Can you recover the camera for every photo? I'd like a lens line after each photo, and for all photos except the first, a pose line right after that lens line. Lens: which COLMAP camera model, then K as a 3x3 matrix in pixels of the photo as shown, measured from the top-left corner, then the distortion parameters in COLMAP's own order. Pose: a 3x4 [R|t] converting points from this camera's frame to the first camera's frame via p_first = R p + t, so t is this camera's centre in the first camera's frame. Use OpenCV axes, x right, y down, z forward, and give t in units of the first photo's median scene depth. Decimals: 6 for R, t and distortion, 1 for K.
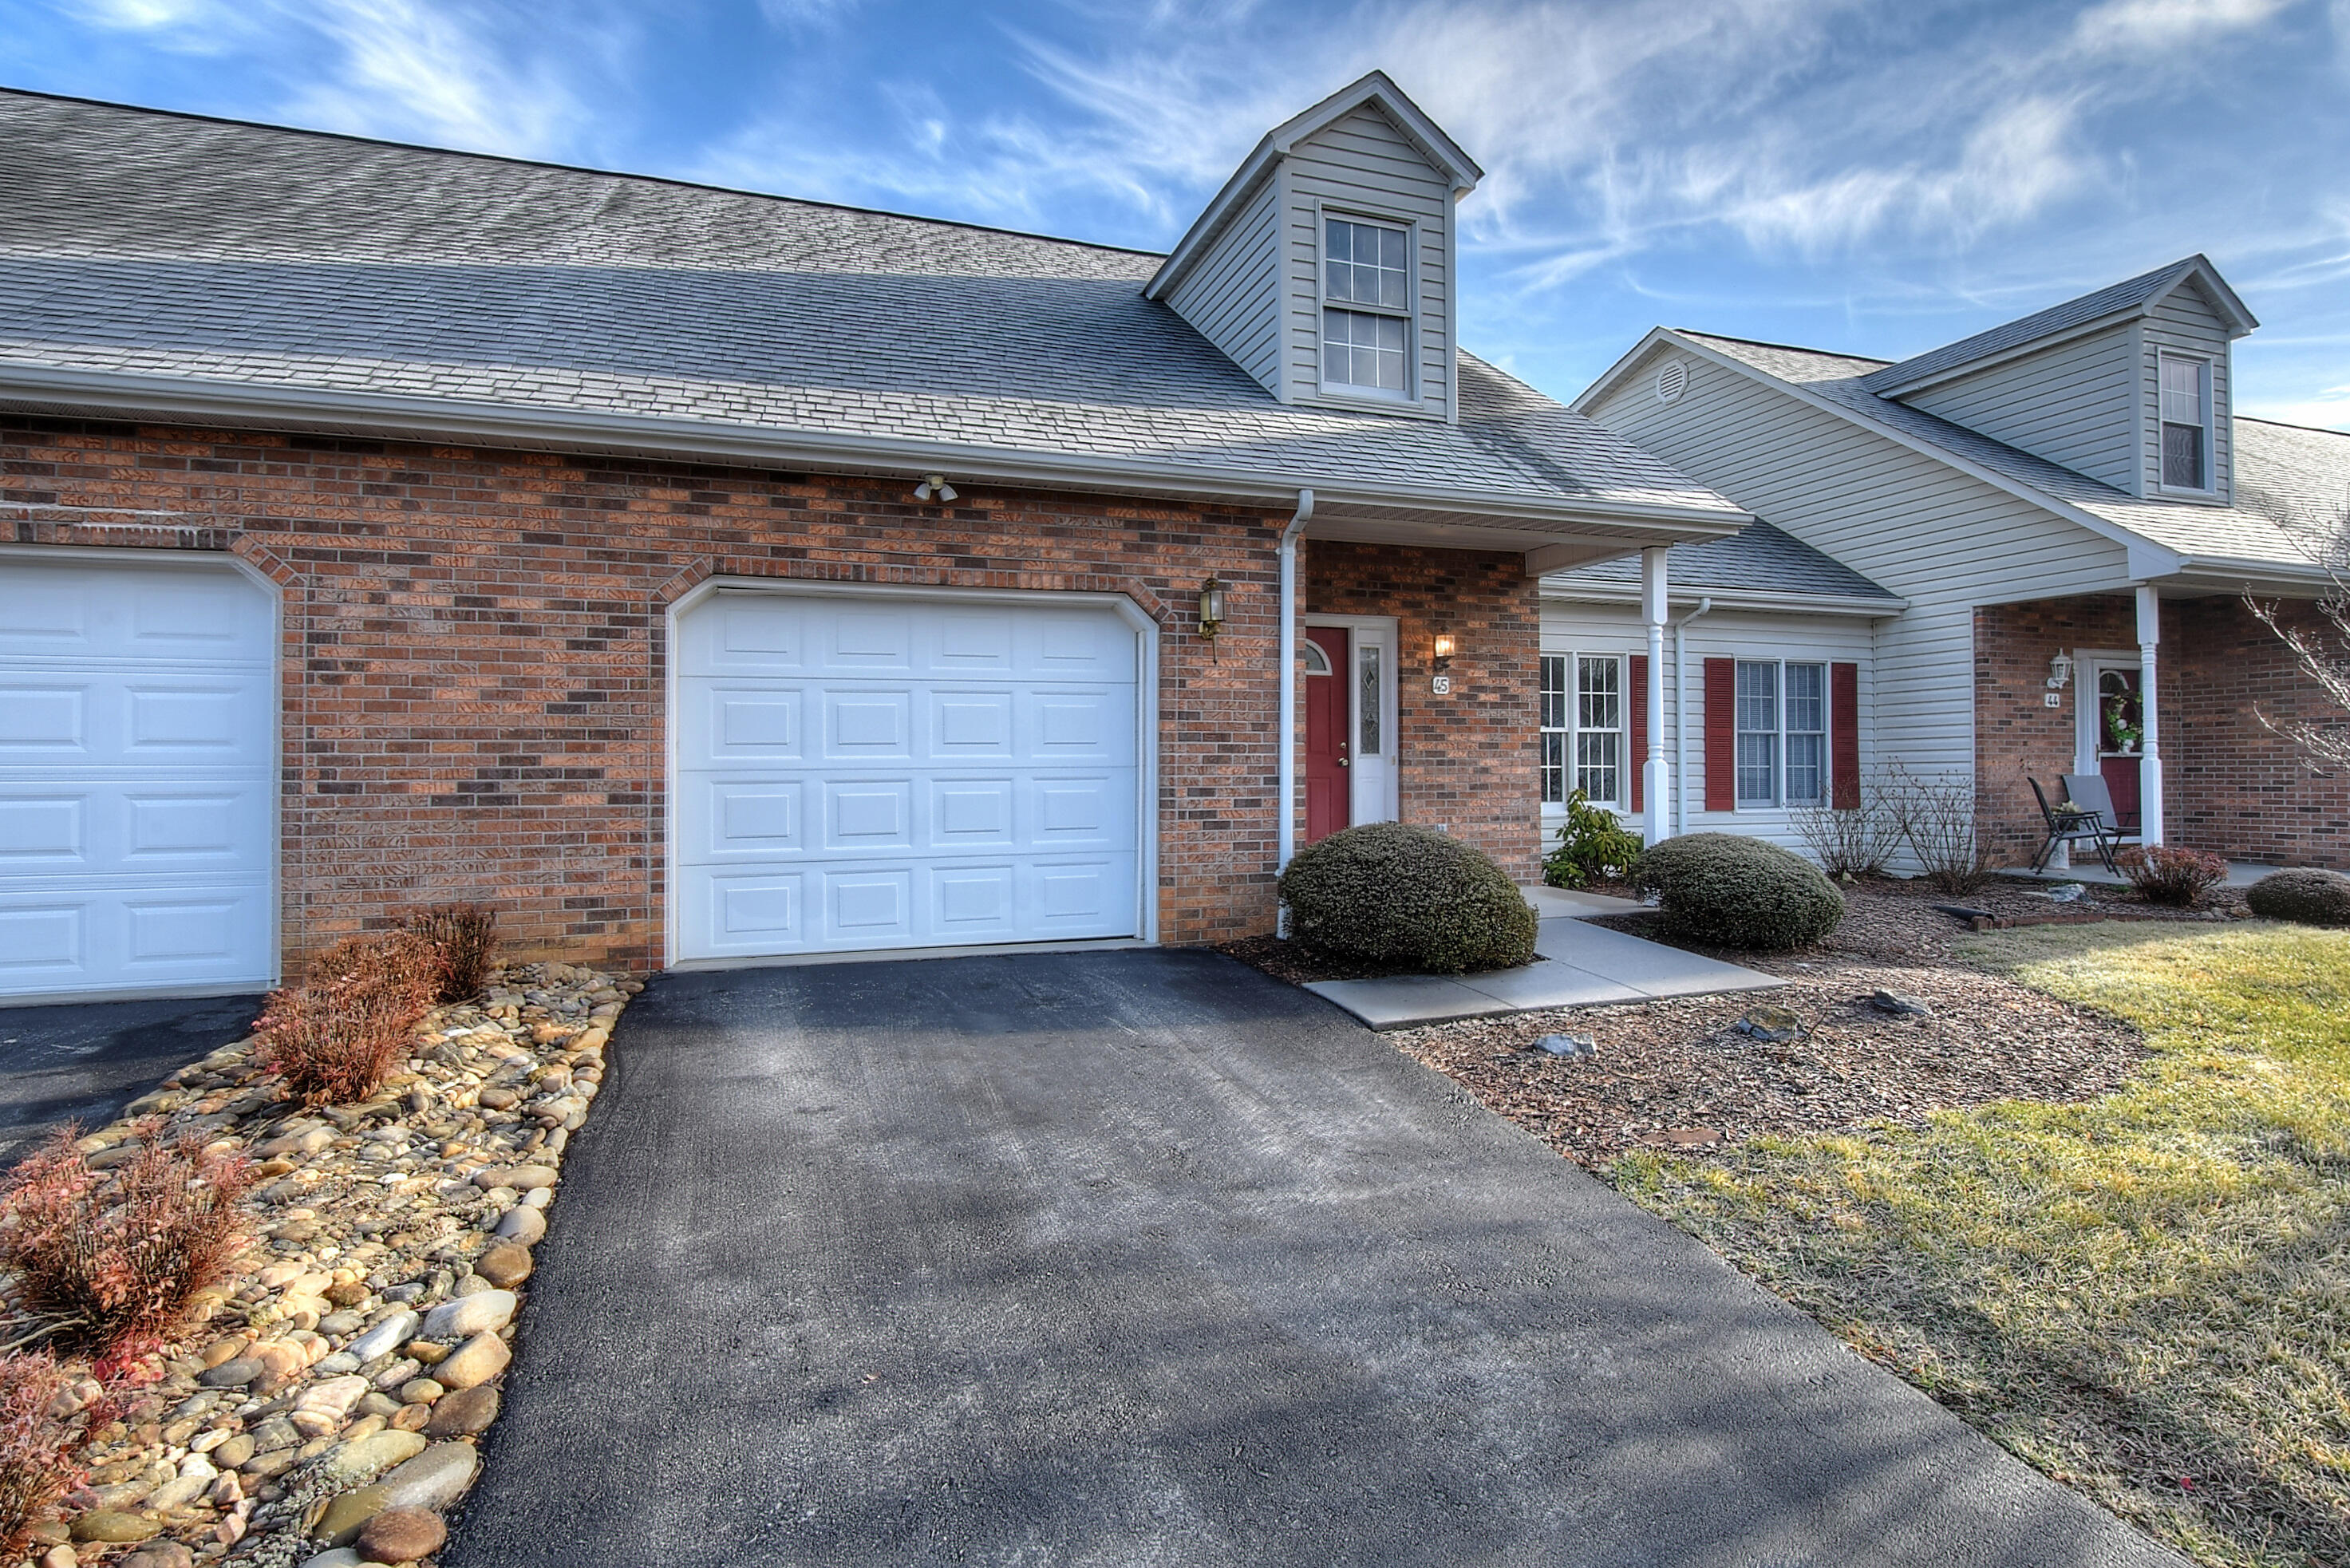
lens RADIAL K [[1179.6, 0, 1183.3], [0, 1179.6, 770.0], [0, 0, 1]] dist [-0.013558, 0.001223]
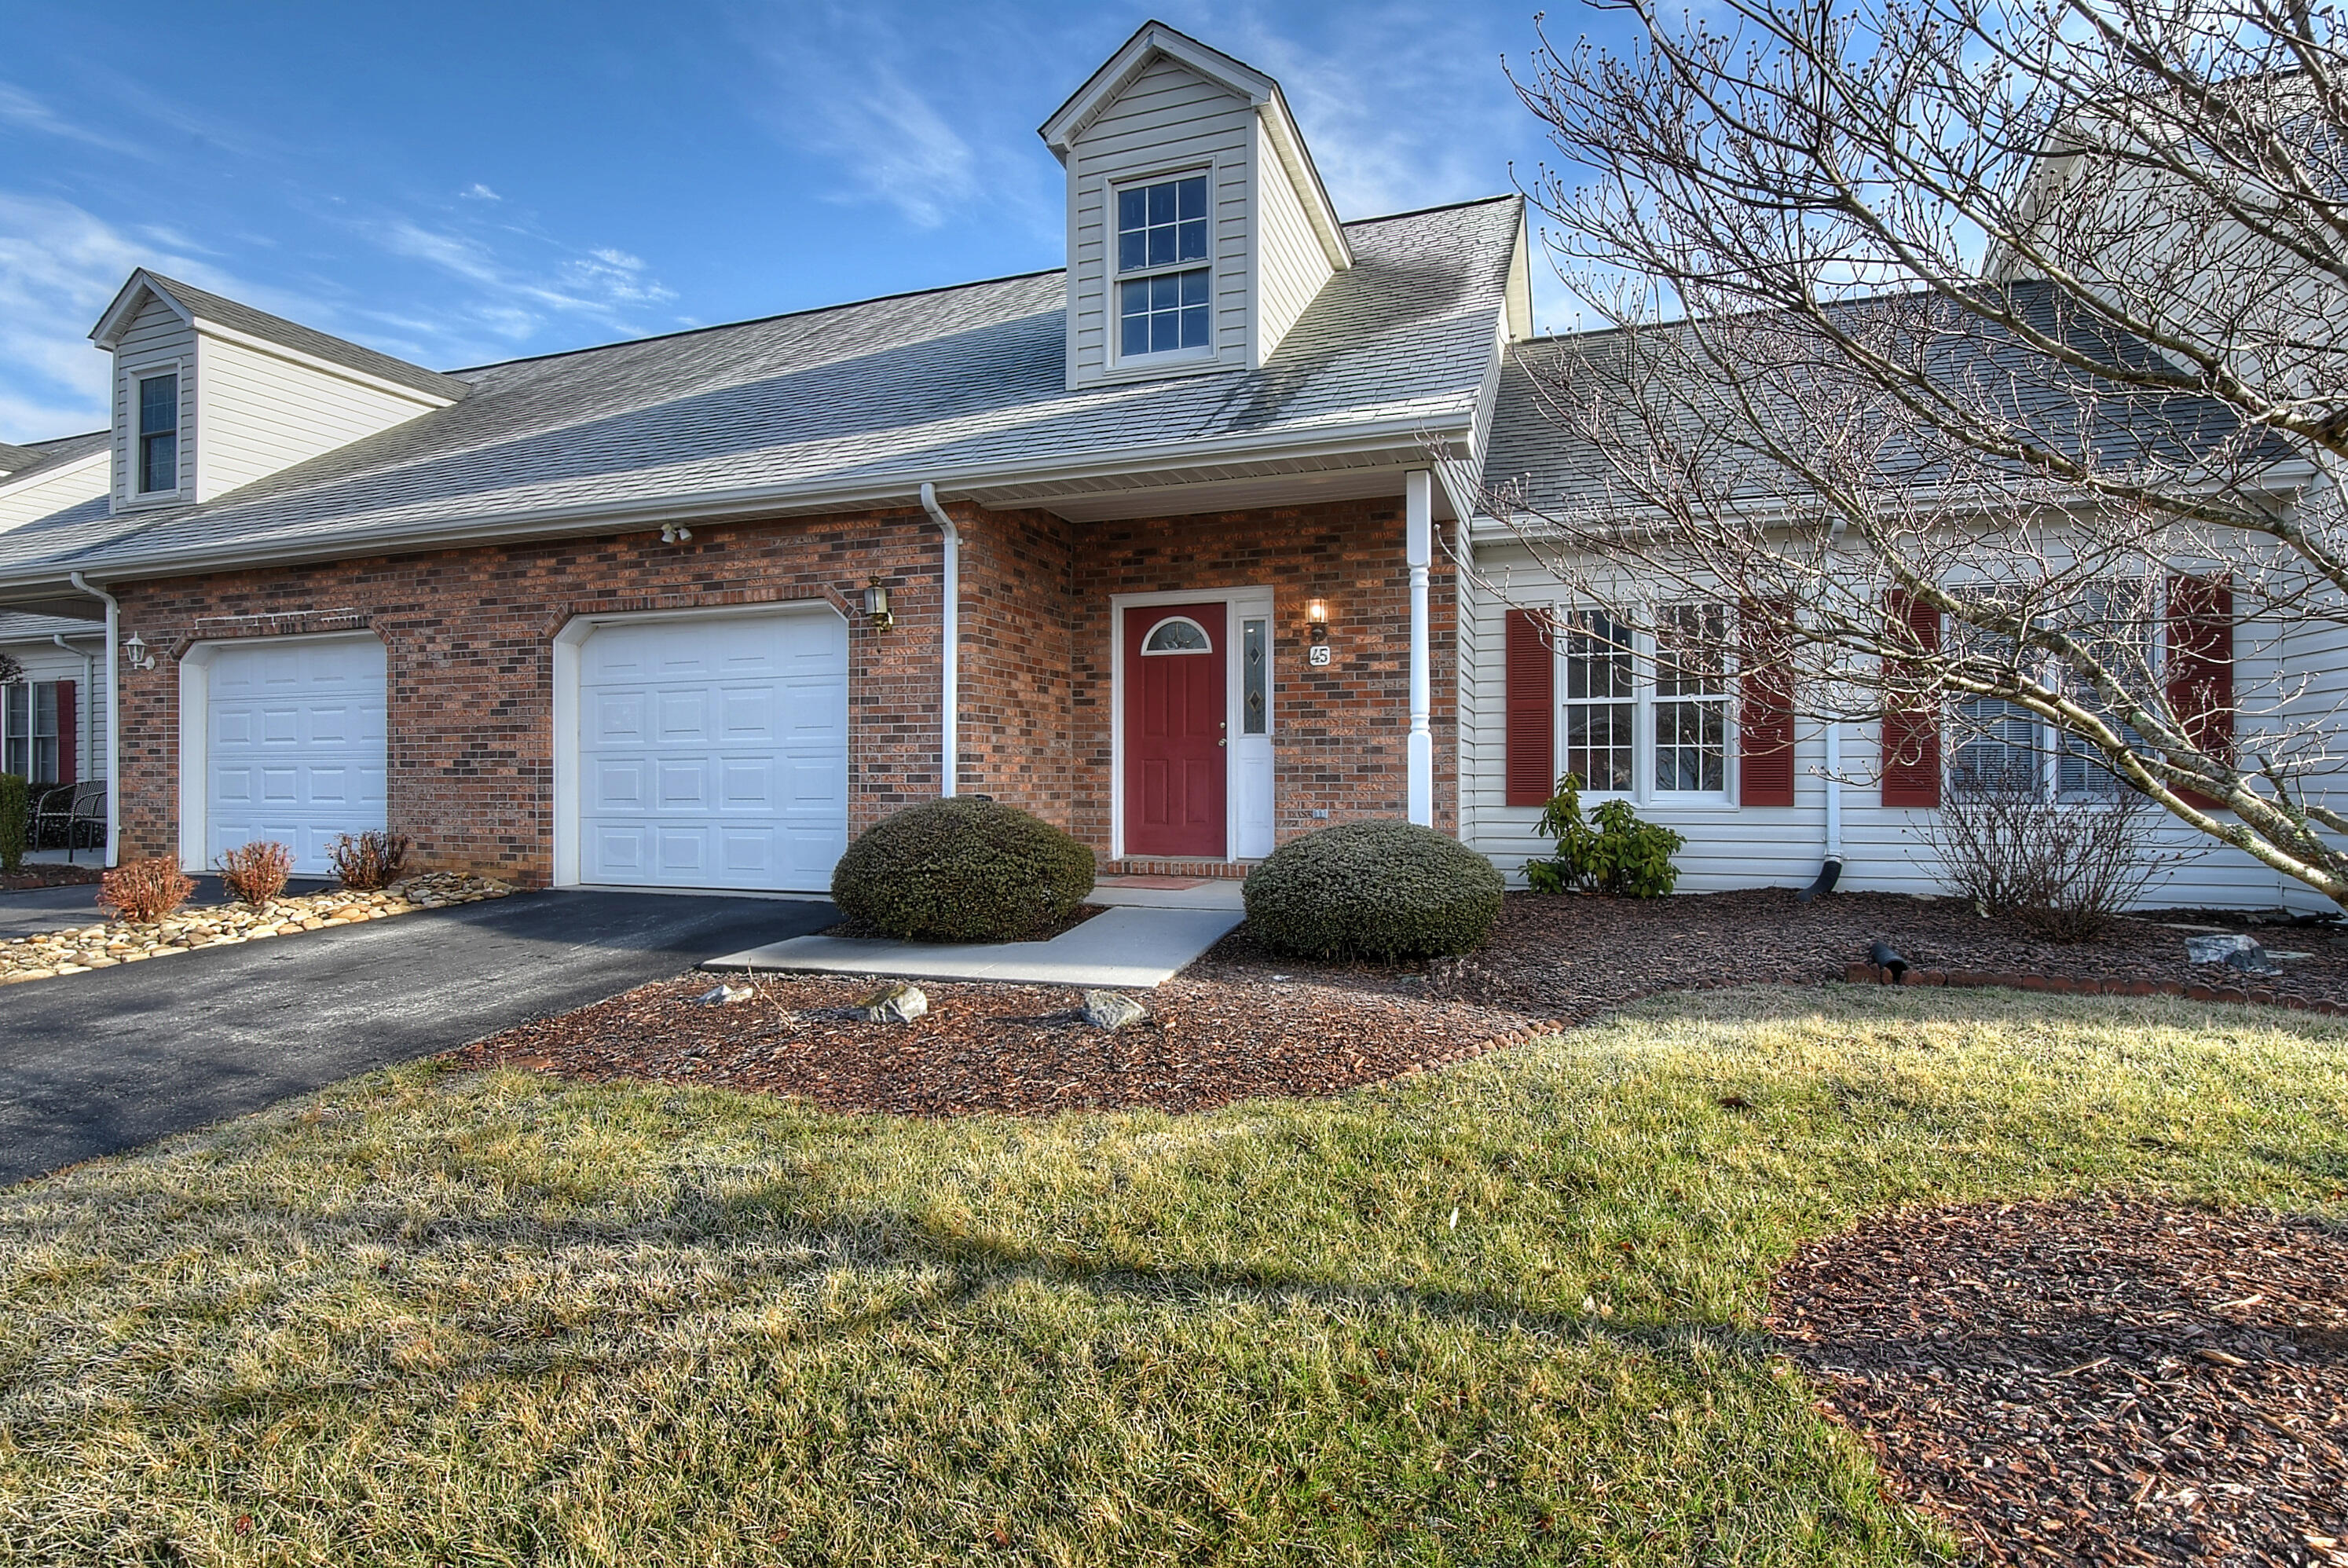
lens RADIAL K [[1178.6, 0, 1176.8], [0, 1178.6, 787.3], [0, 0, 1]] dist [-0.013558, 0.001223]
pose [[0.777393, 0.006819, -0.628978, 0.940535], [0.000962, 0.999927, 0.012029, 0.023725], [0.629014, -0.009956, 0.777330, 0.309262]]
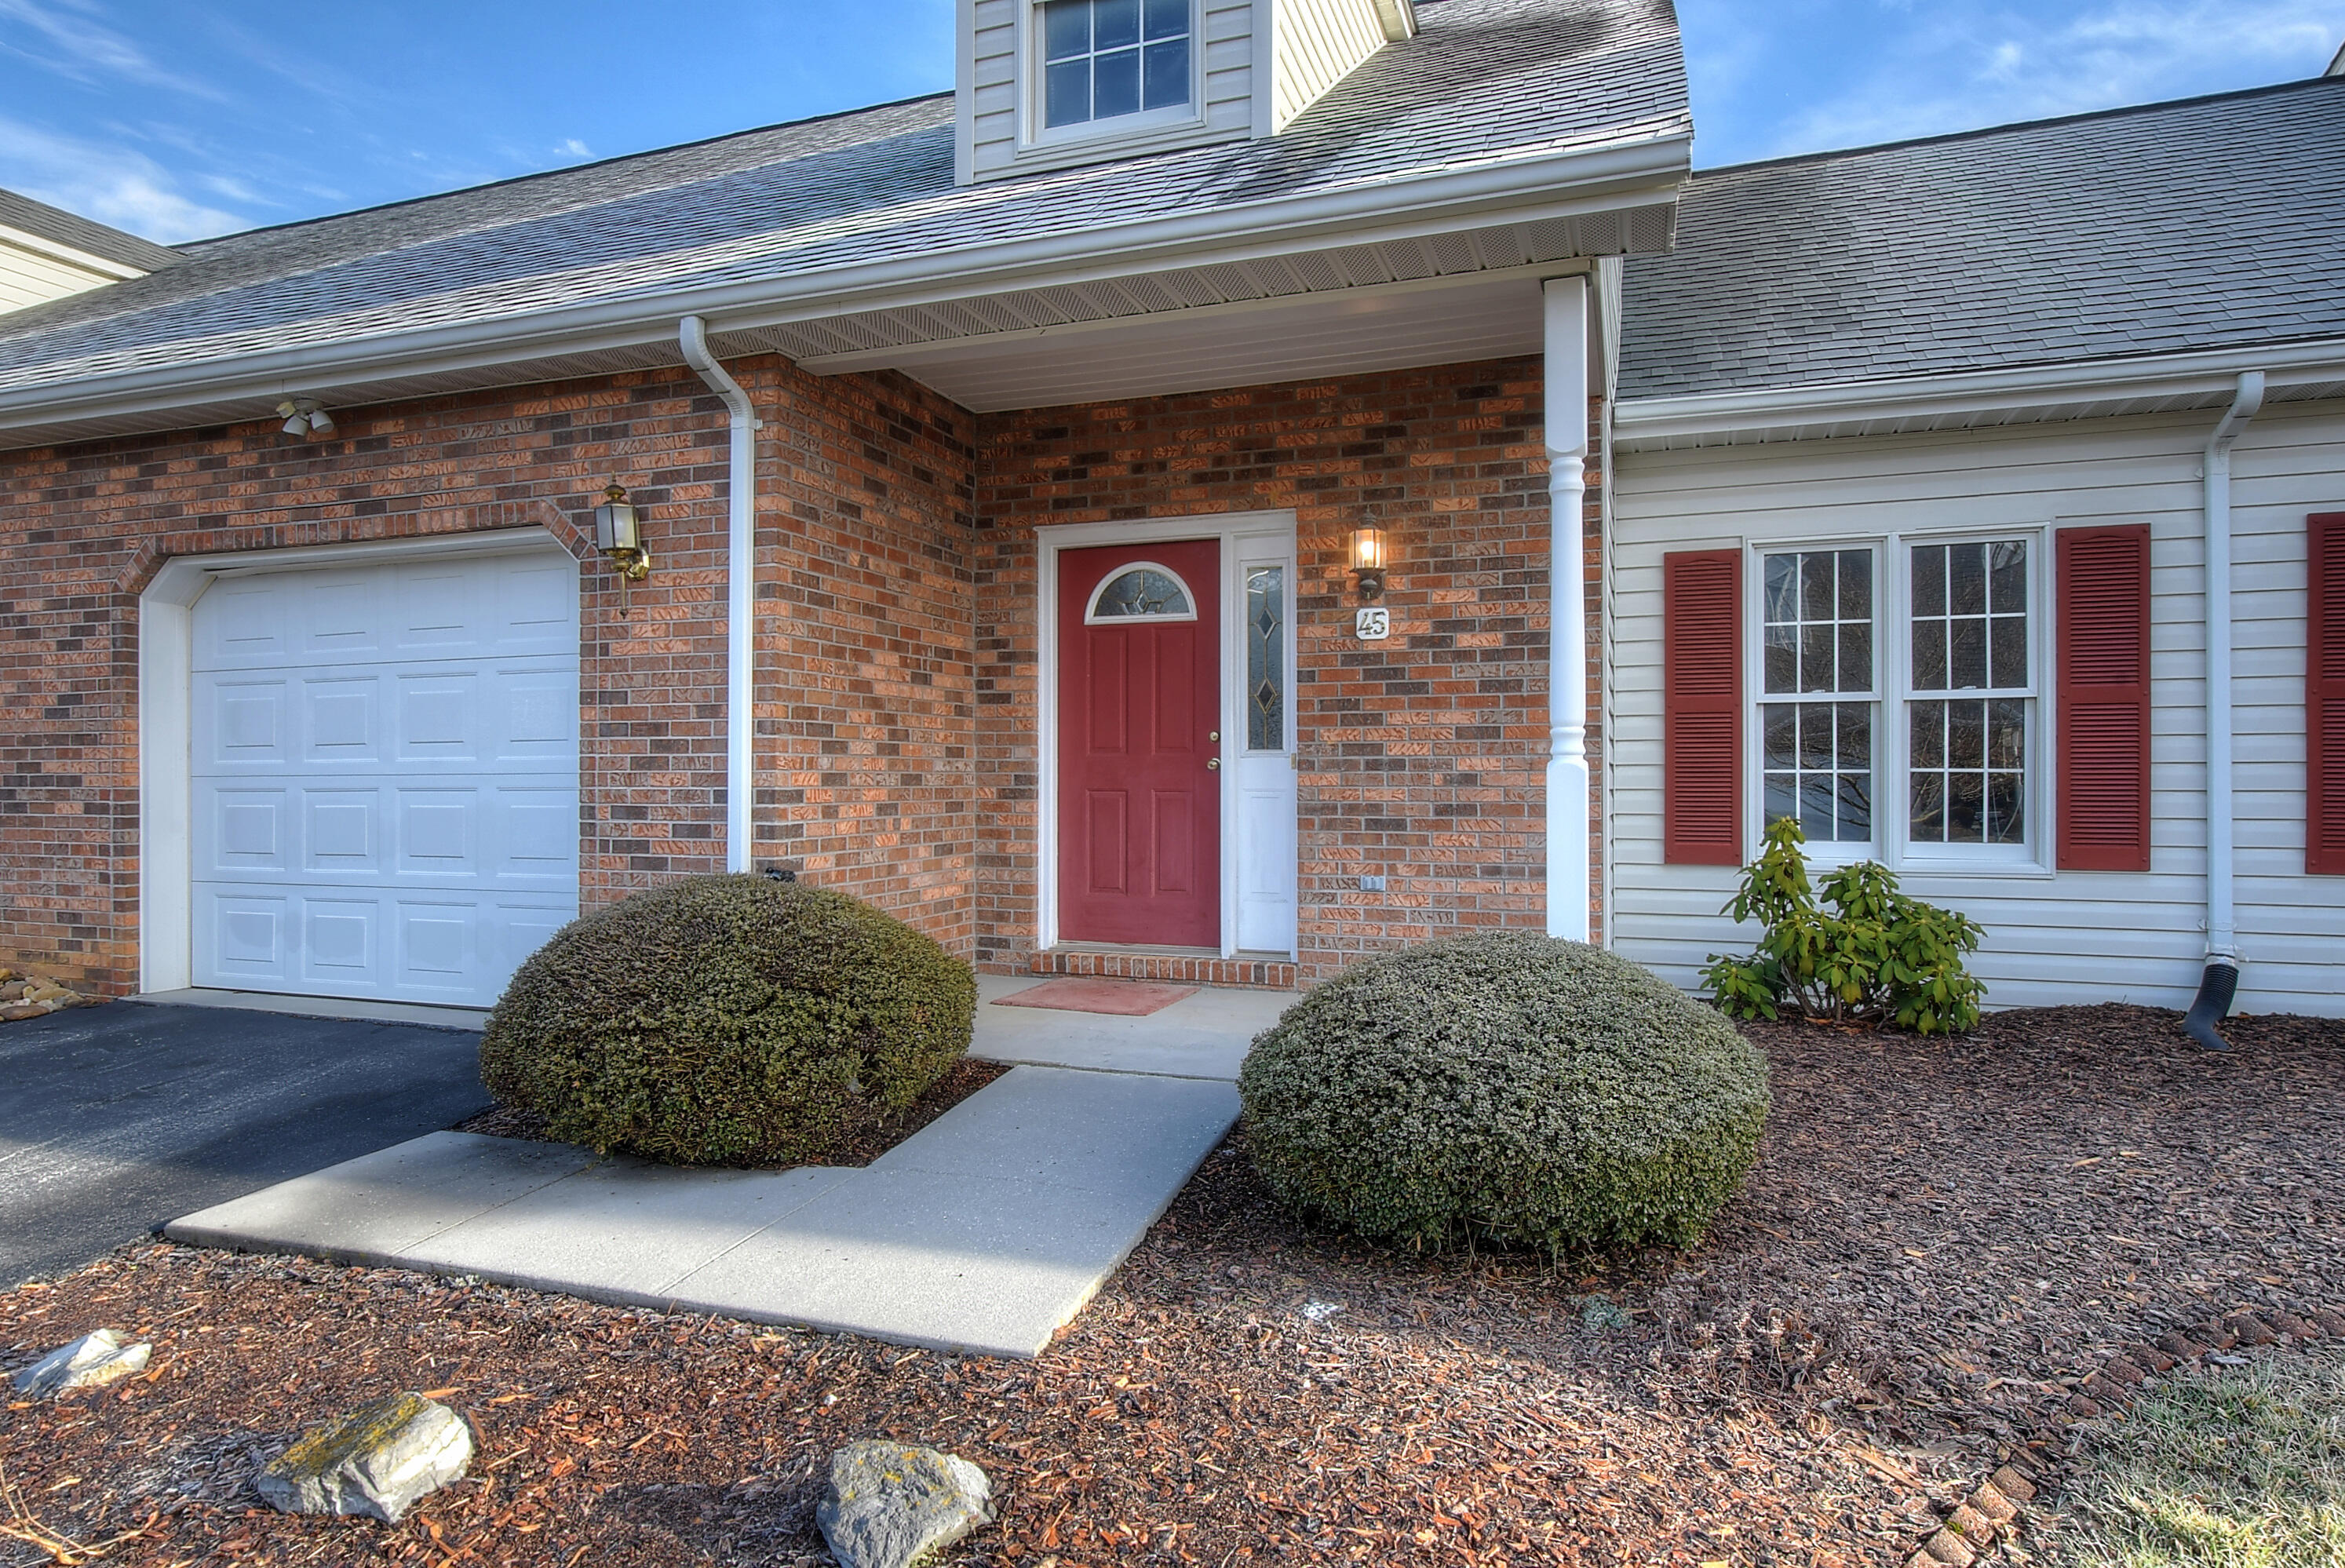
lens RADIAL K [[1335.5, 0, 1174.2], [0, 1335.5, 783.6], [0, 0, 1]] dist [-0.009172, 0.008060]
pose [[0.775575, 0.007055, -0.631216, 0.724722], [-0.000256, 0.999941, 0.010862, -0.005600], [0.631255, -0.008263, 0.775531, 0.616232]]
